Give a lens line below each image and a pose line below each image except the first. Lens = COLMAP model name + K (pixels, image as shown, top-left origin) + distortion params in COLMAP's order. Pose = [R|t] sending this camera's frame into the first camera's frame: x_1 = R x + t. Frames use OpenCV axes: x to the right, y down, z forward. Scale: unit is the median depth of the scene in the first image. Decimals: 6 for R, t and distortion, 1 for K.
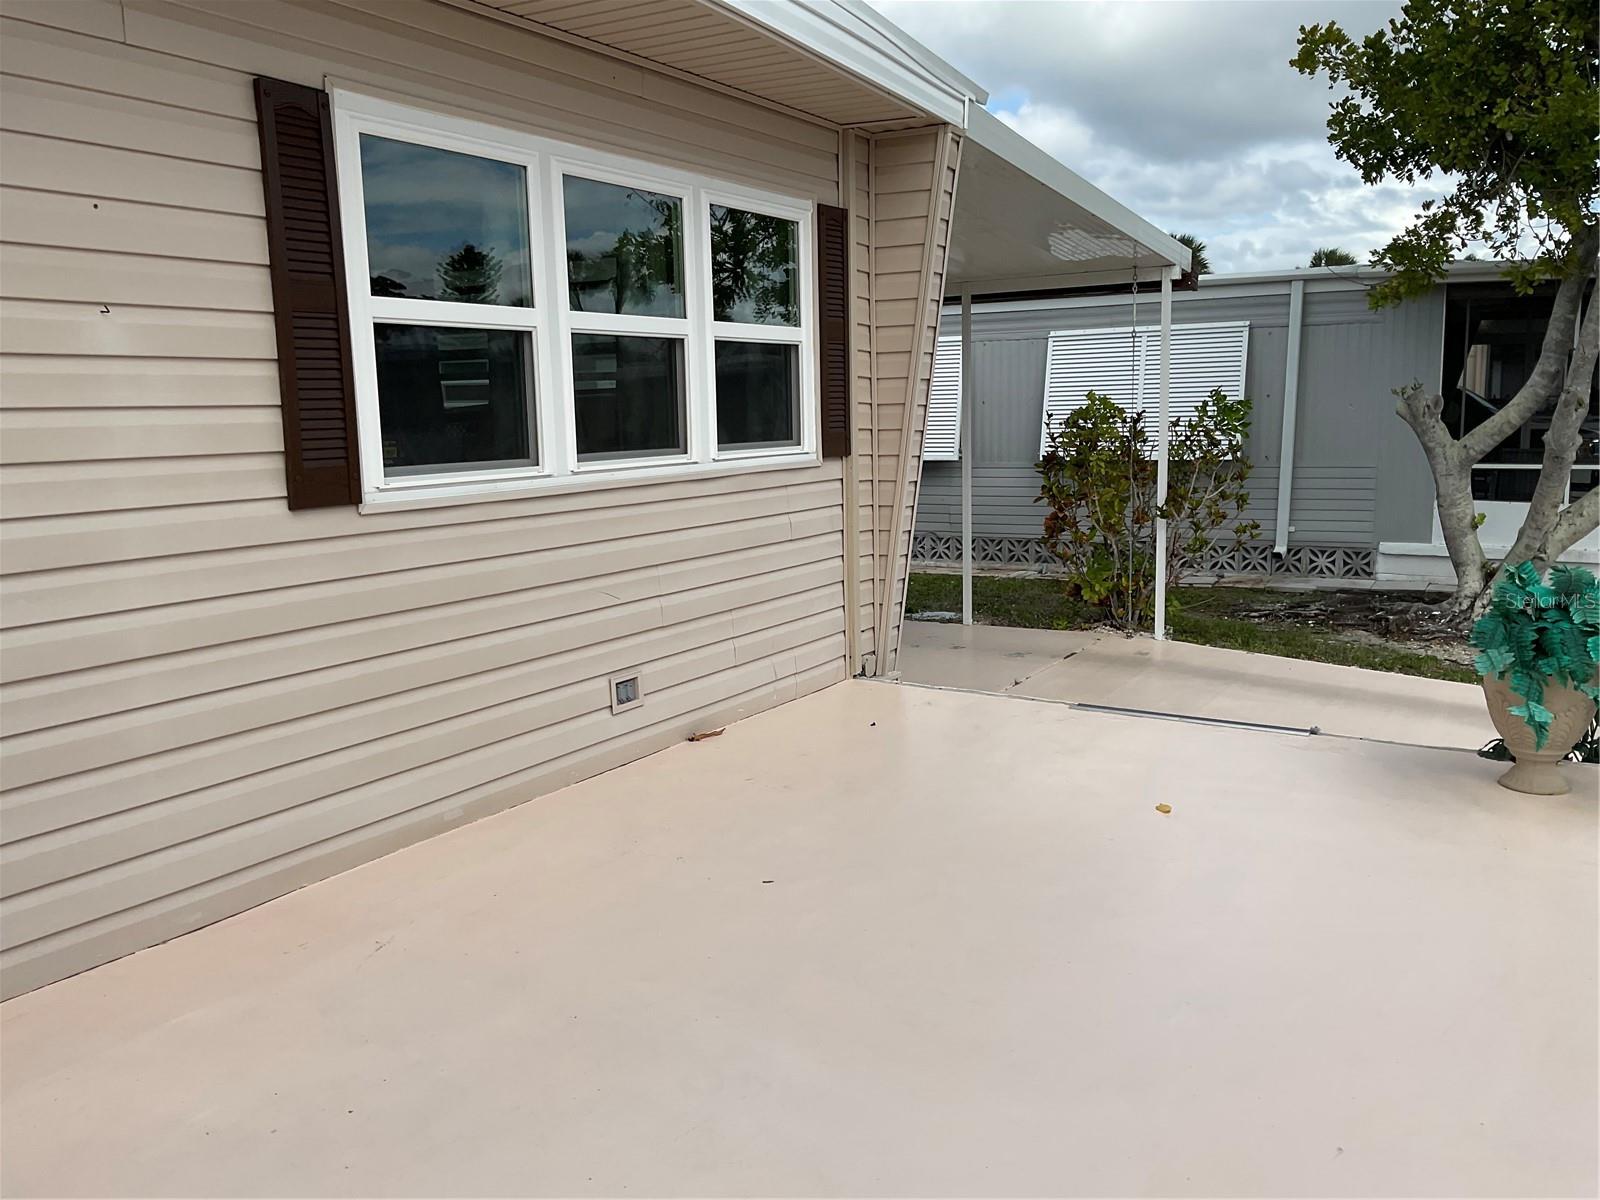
lens RADIAL K [[1315.2, 0, 800.0], [0, 1315.2, 600.0], [0, 0, 1]] dist [0.132715, -0.260631]
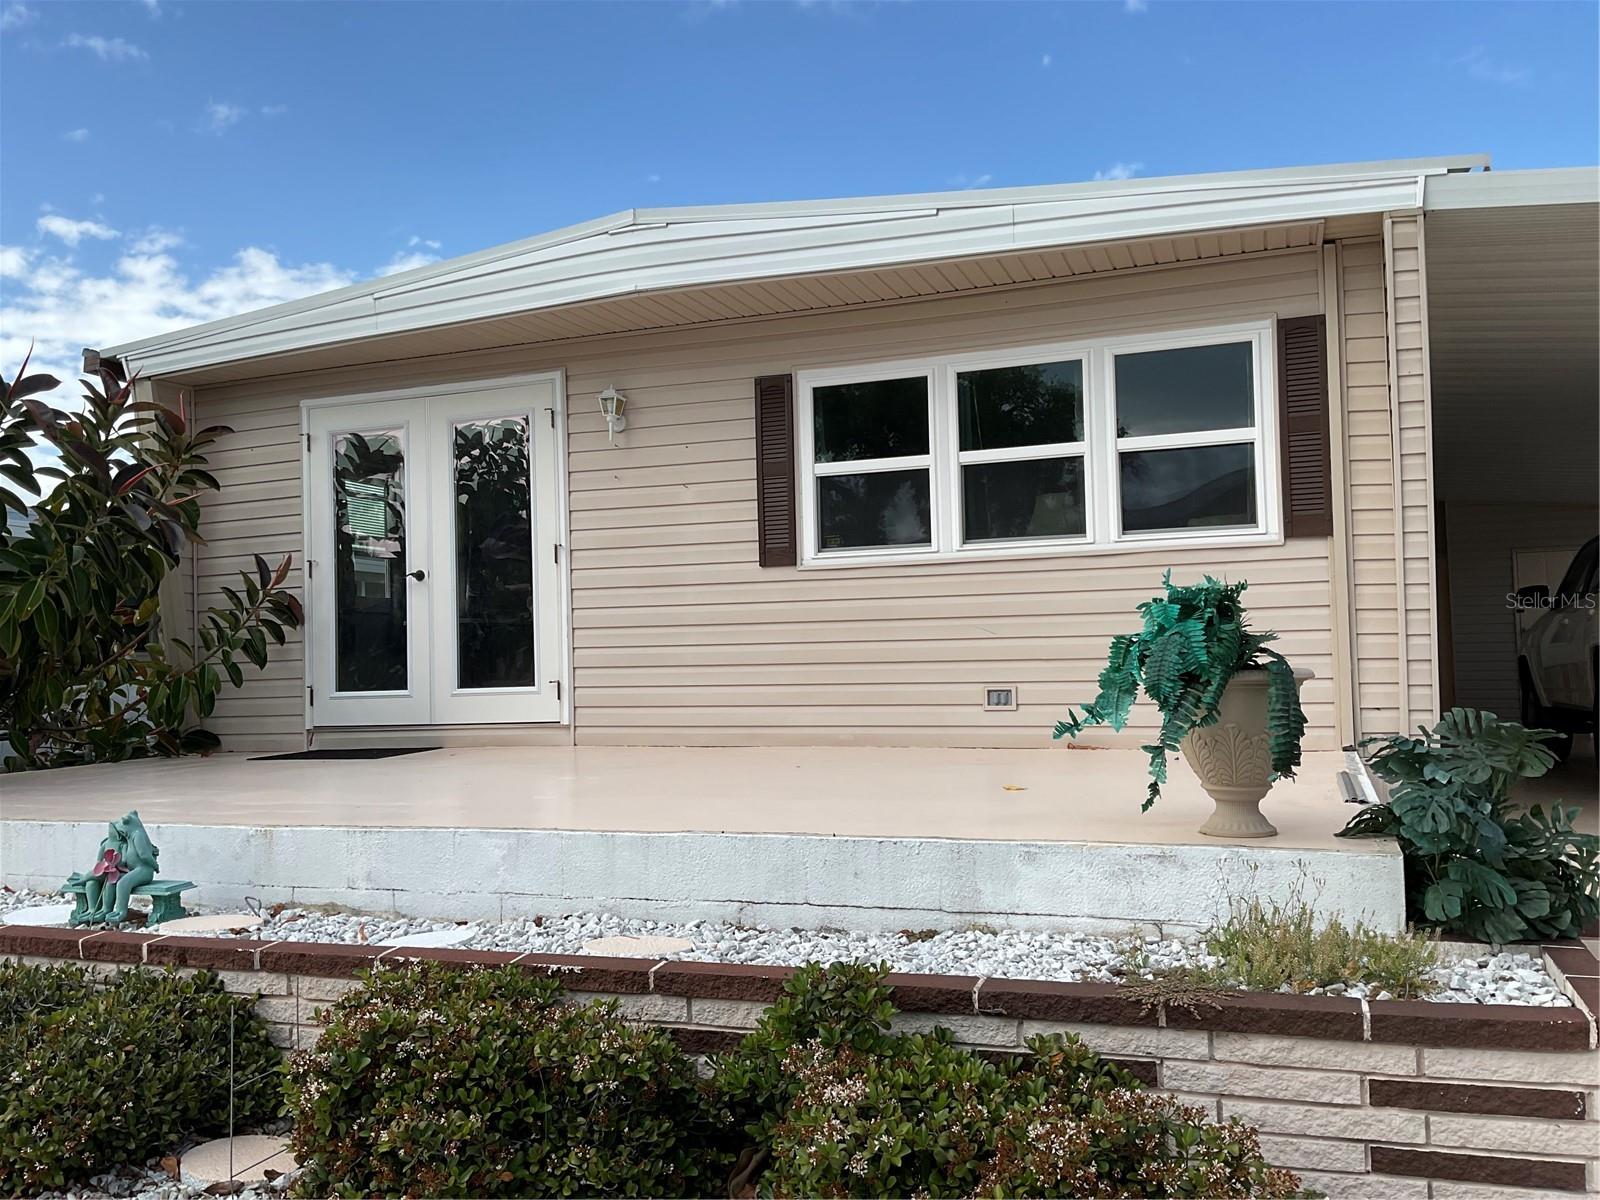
lens RADIAL K [[1315.2, 0, 800.0], [0, 1315.2, 600.0], [0, 0, 1]] dist [0.132715, -0.260631]
pose [[0.193871, -0.033227, -0.980464, 1.463495], [-0.126876, 0.990184, -0.058644, 0.087649], [0.972788, 0.135767, 0.187752, 0.565059]]
